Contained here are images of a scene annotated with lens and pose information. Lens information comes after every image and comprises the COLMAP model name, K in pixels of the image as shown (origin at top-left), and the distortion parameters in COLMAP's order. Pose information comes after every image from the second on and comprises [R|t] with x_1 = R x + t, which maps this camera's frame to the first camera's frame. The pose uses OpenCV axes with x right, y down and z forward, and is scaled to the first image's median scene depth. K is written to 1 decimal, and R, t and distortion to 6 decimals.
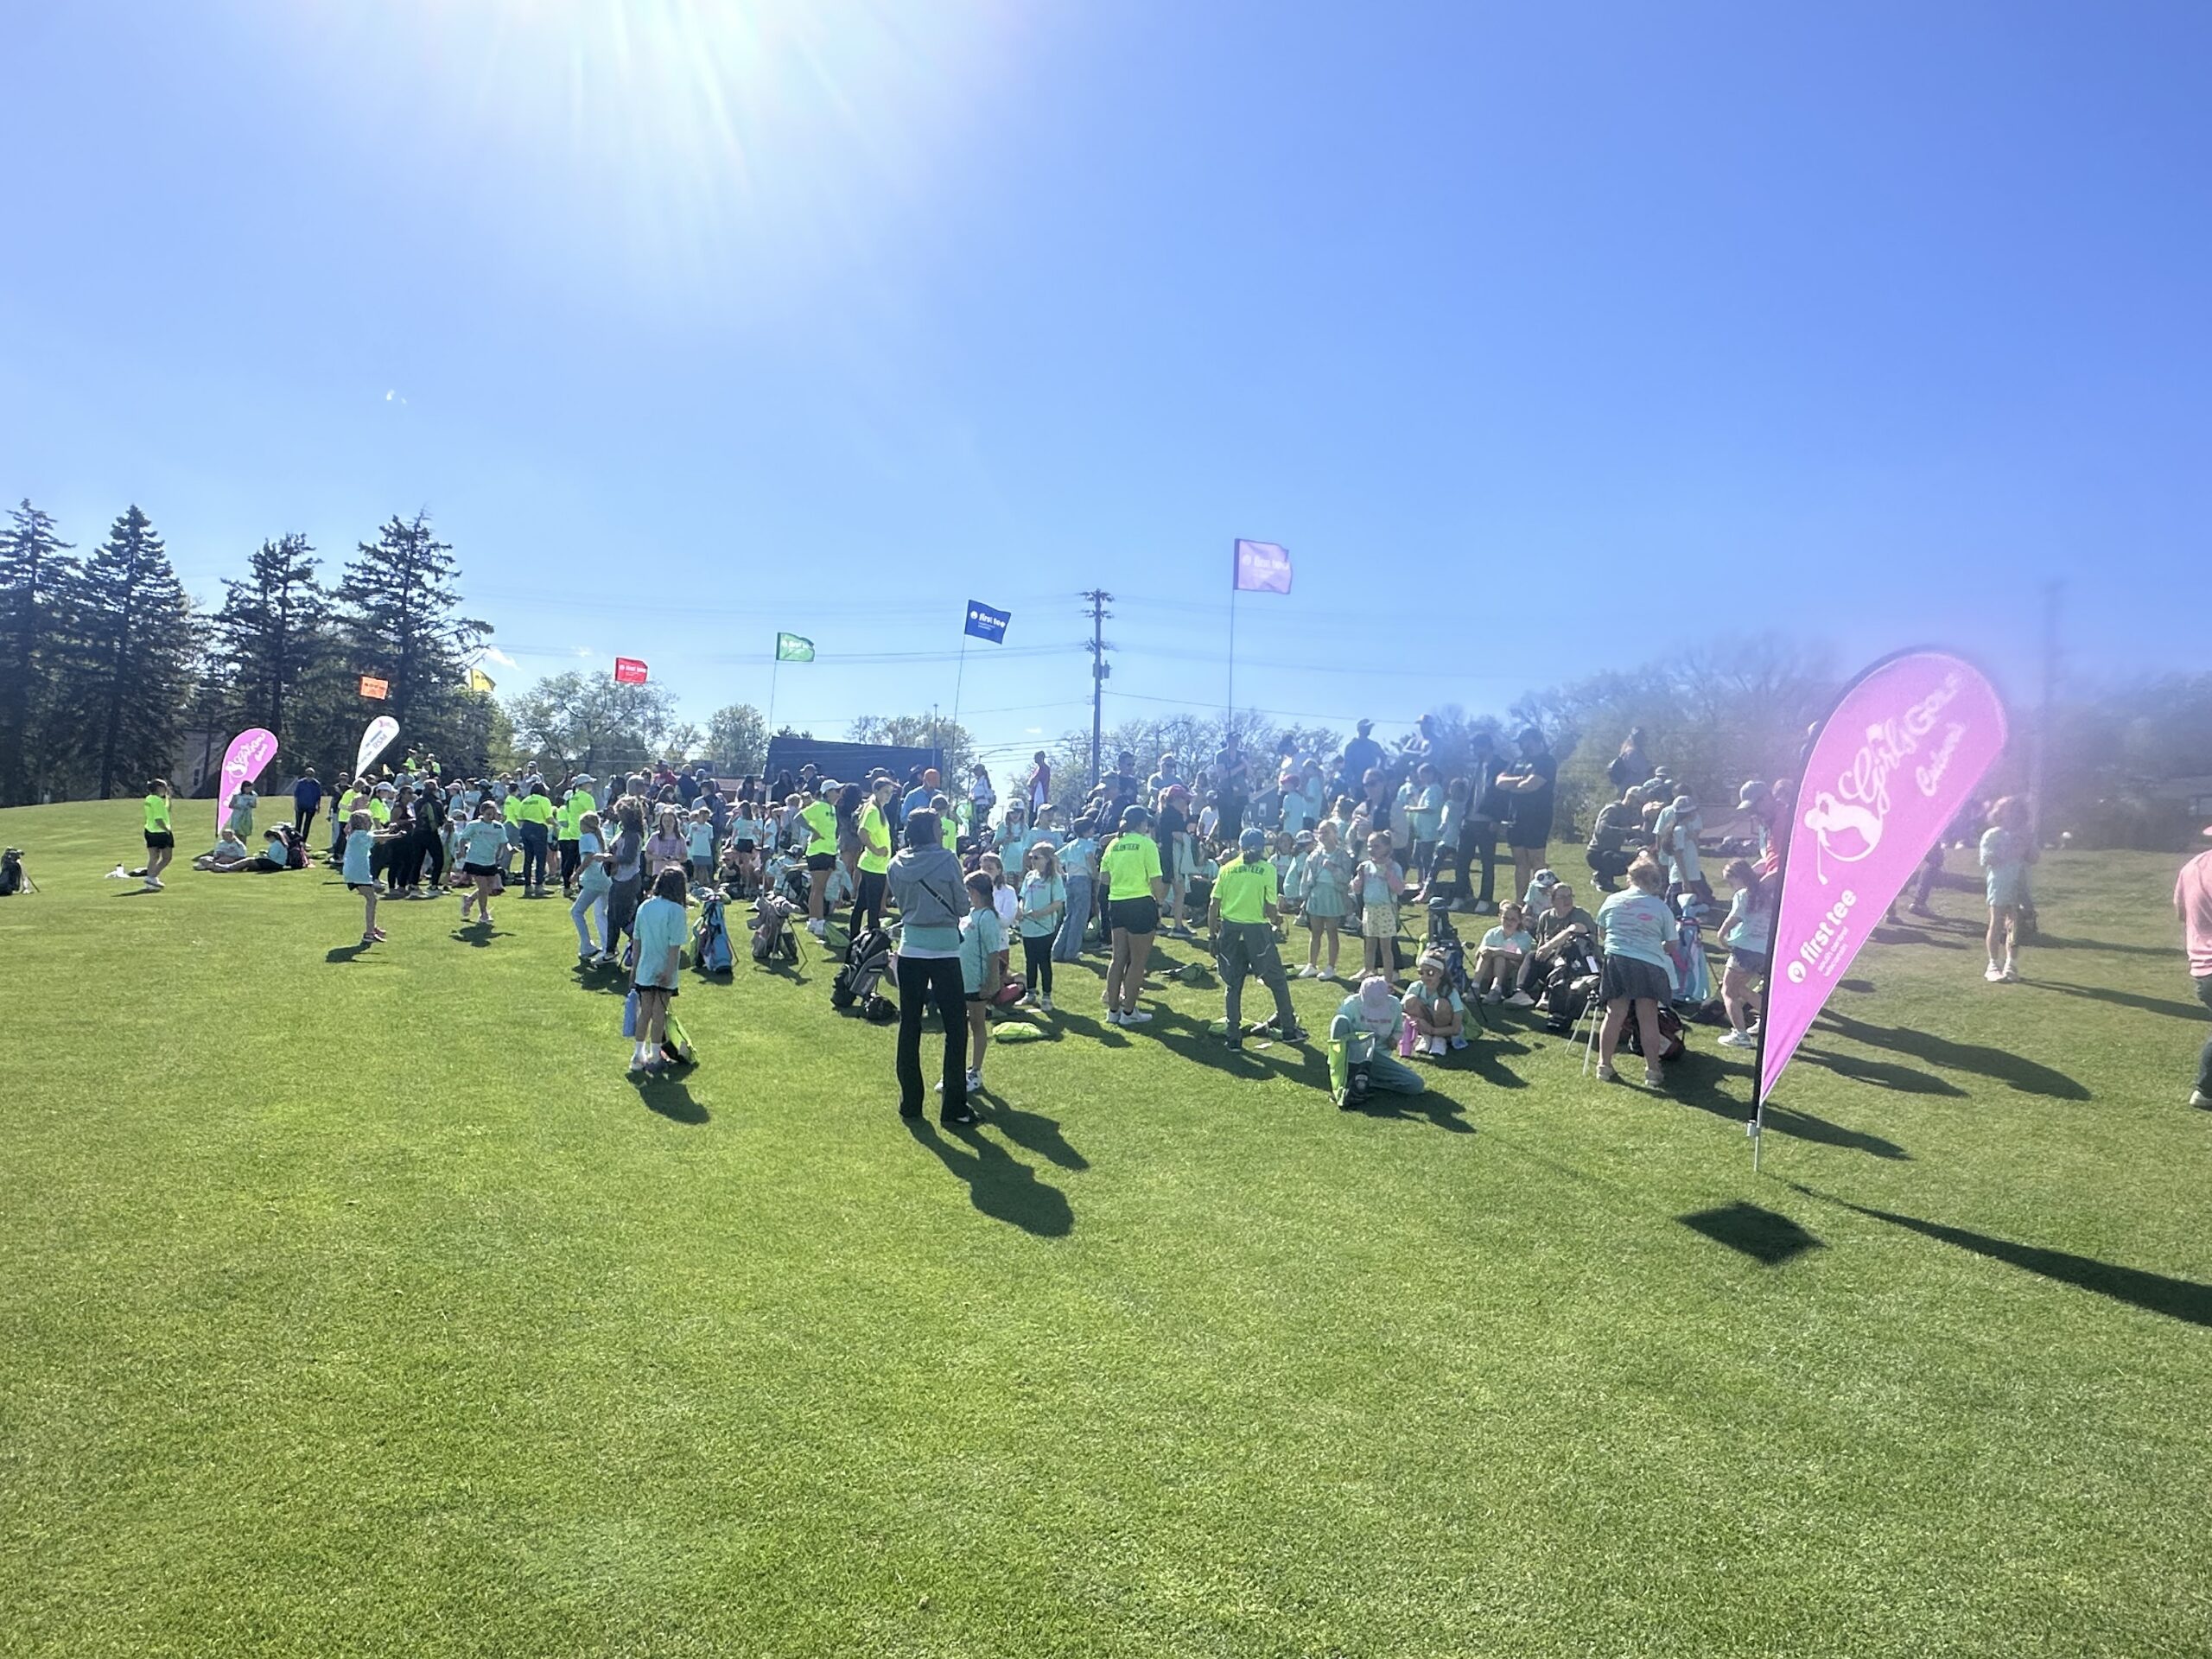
lens RADIAL K [[1350.6, 0, 1095.8], [0, 1350.6, 823.3], [0, 0, 1]] dist [-0.003224, -0.000867]
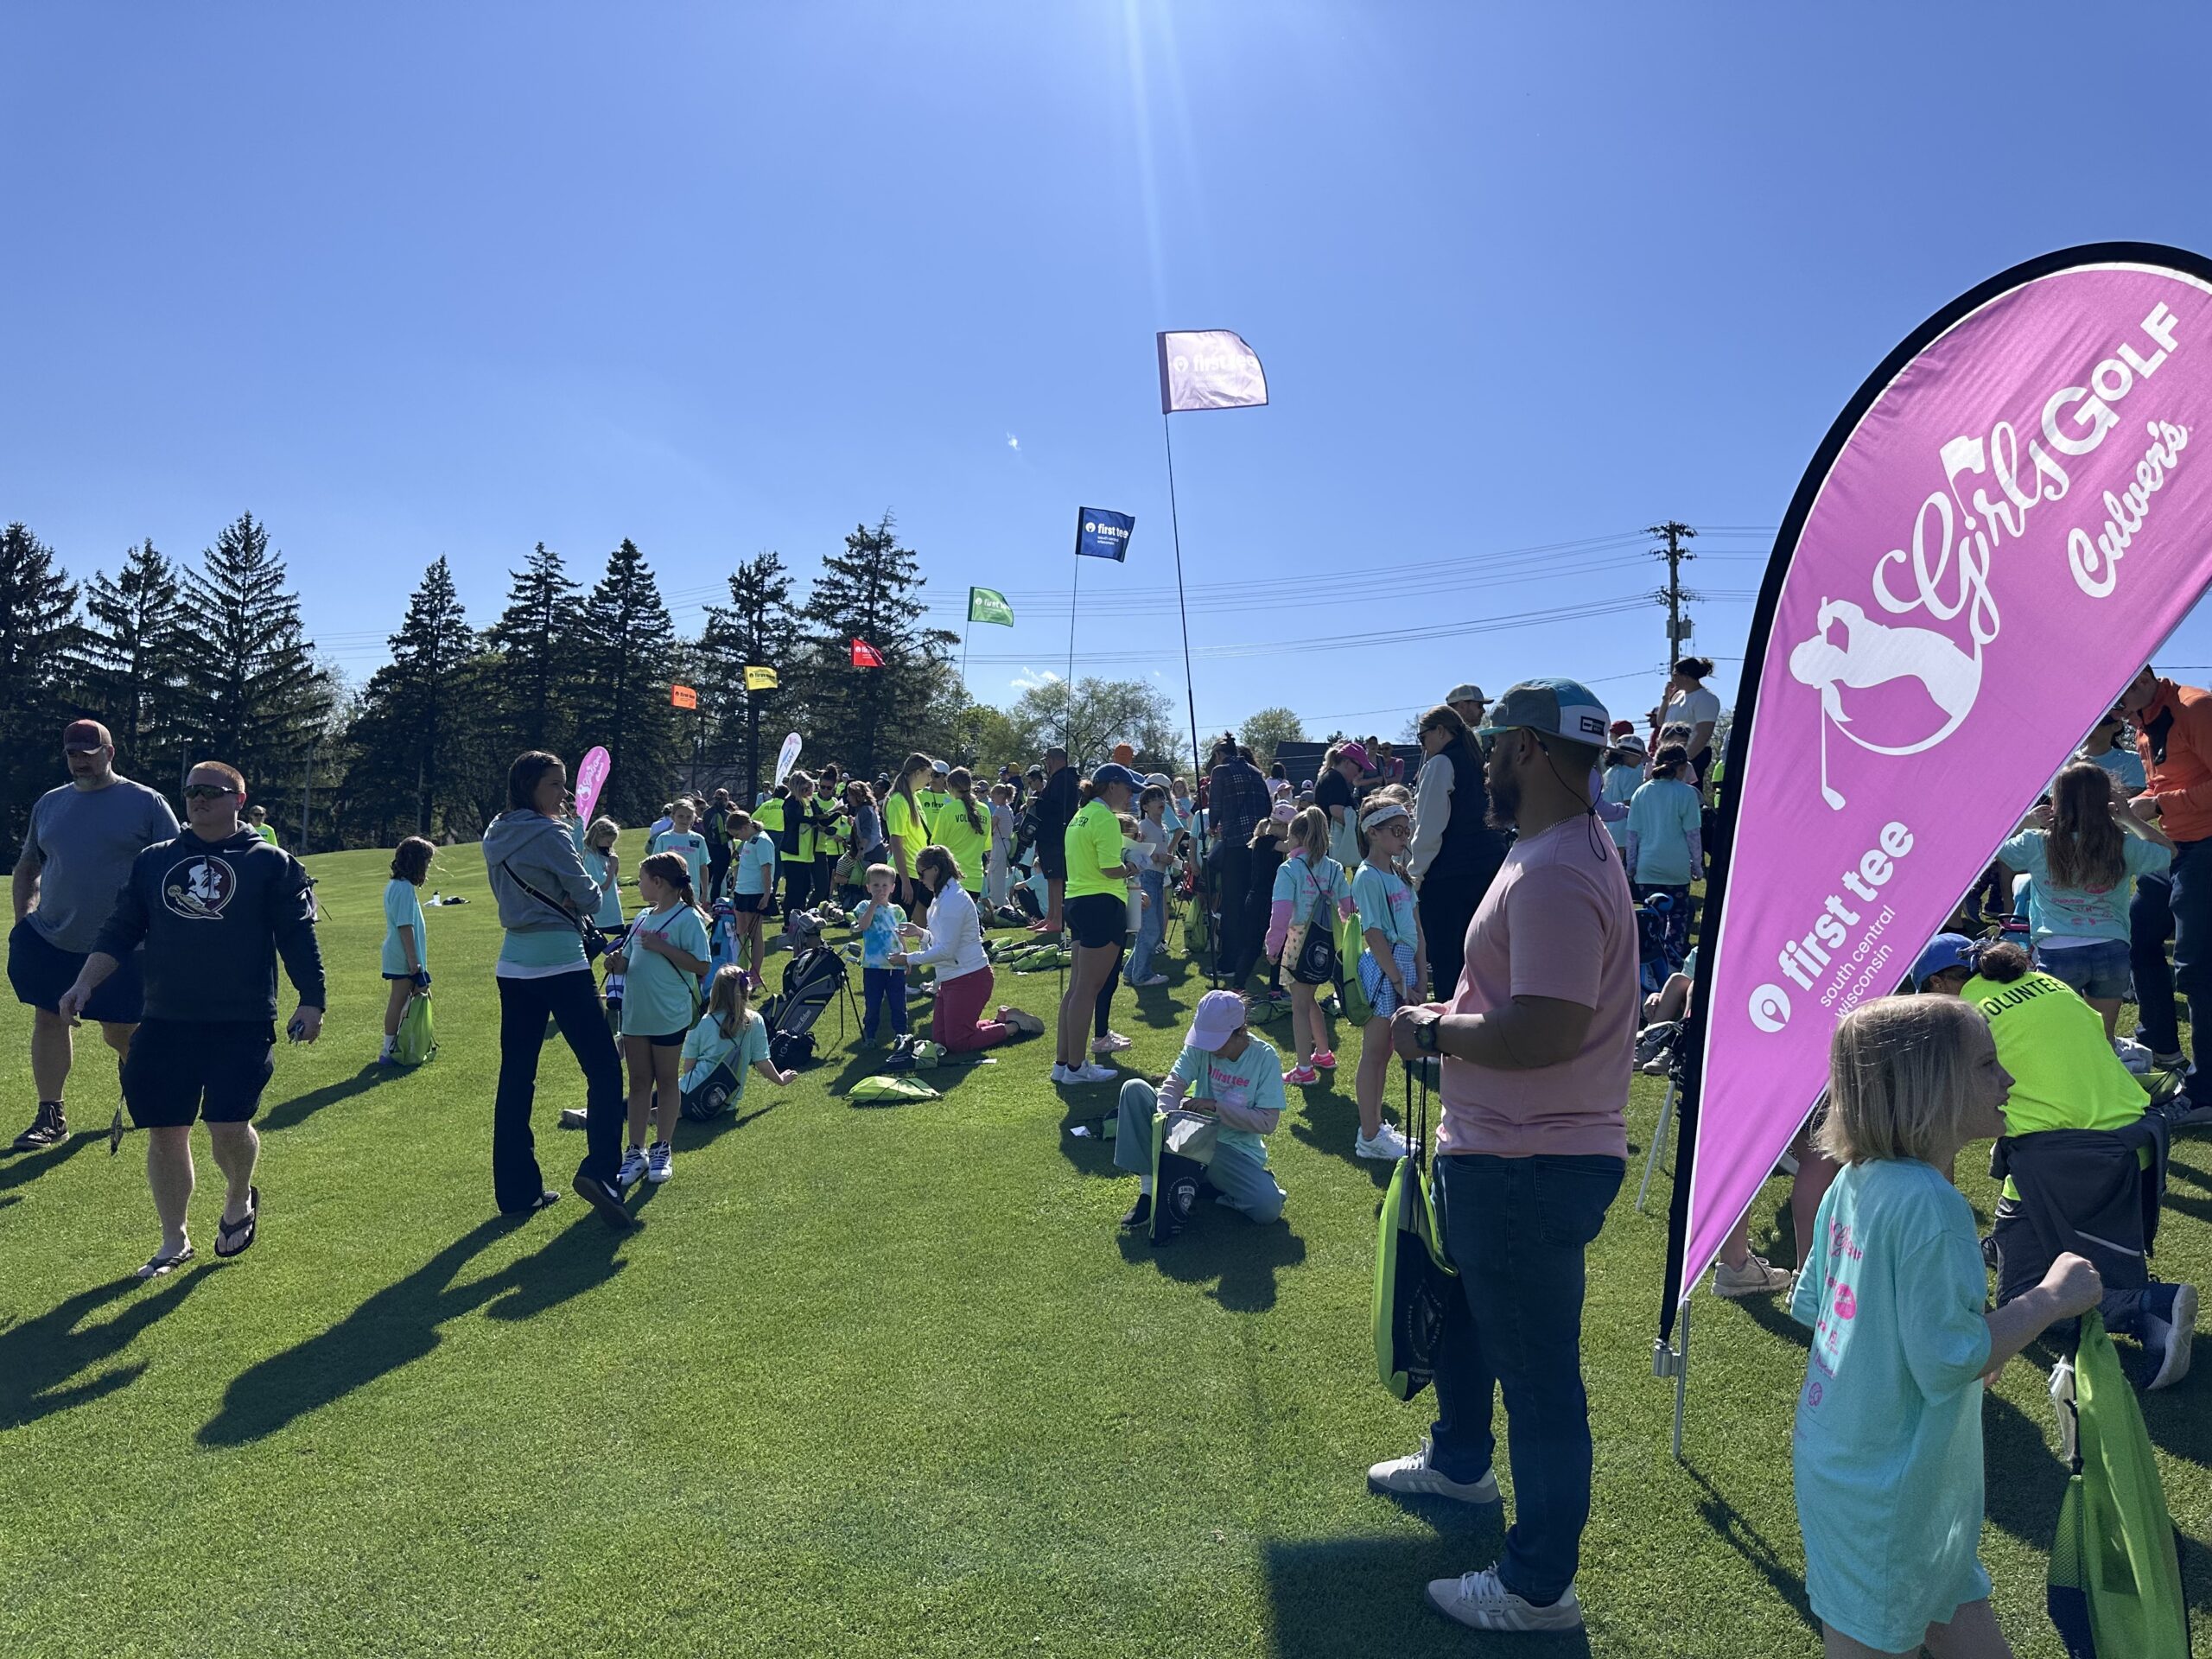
lens RADIAL K [[1588.3, 0, 1120.0], [0, 1588.3, 841.2], [0, 0, 1]] dist [0.013467, -0.031941]
pose [[0.932172, -0.025238, -0.361134, 0.042995], [0.024101, 0.999680, -0.007652, 0.004536], [0.361211, -0.001571, 0.932483, 0.036127]]
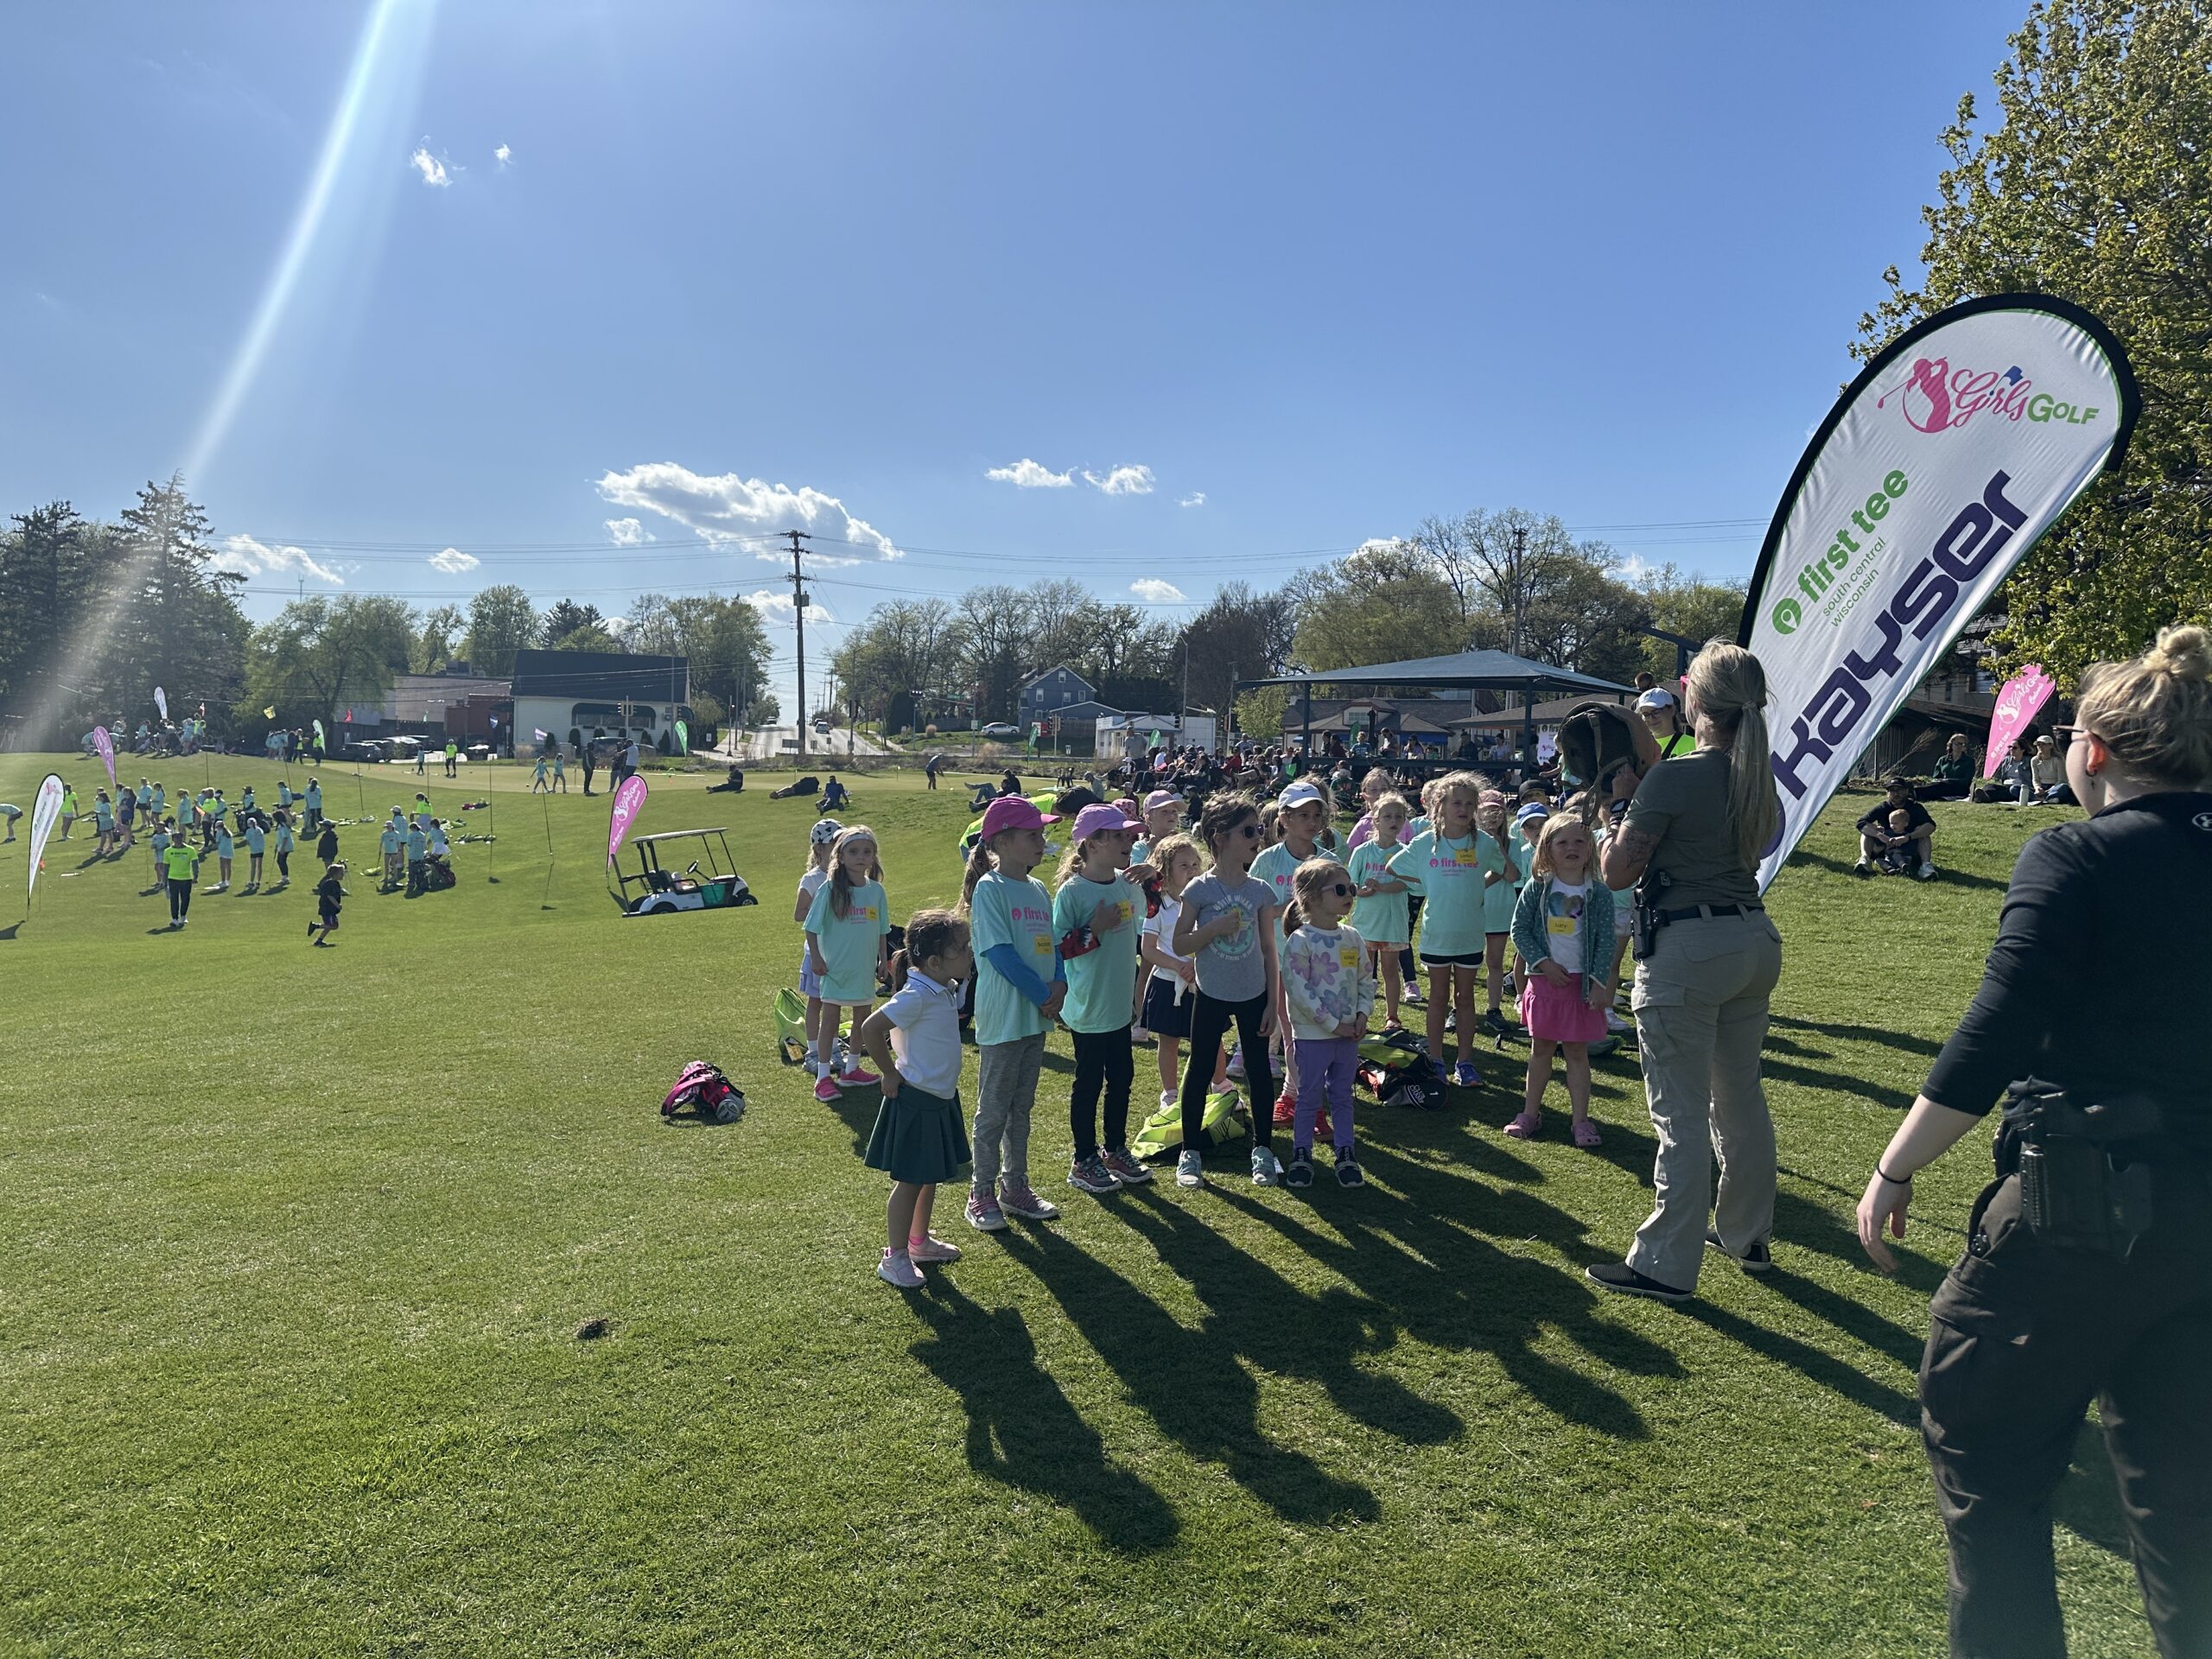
lens RADIAL K [[1548.4, 0, 1113.0], [0, 1548.4, 817.9], [0, 0, 1]] dist [0.020685, -0.025225]
pose [[0.994431, -0.031052, 0.100710, 0.153090], [0.022786, 0.996354, 0.082210, -0.034970], [-0.102896, -0.079458, 0.991513, -0.420912]]
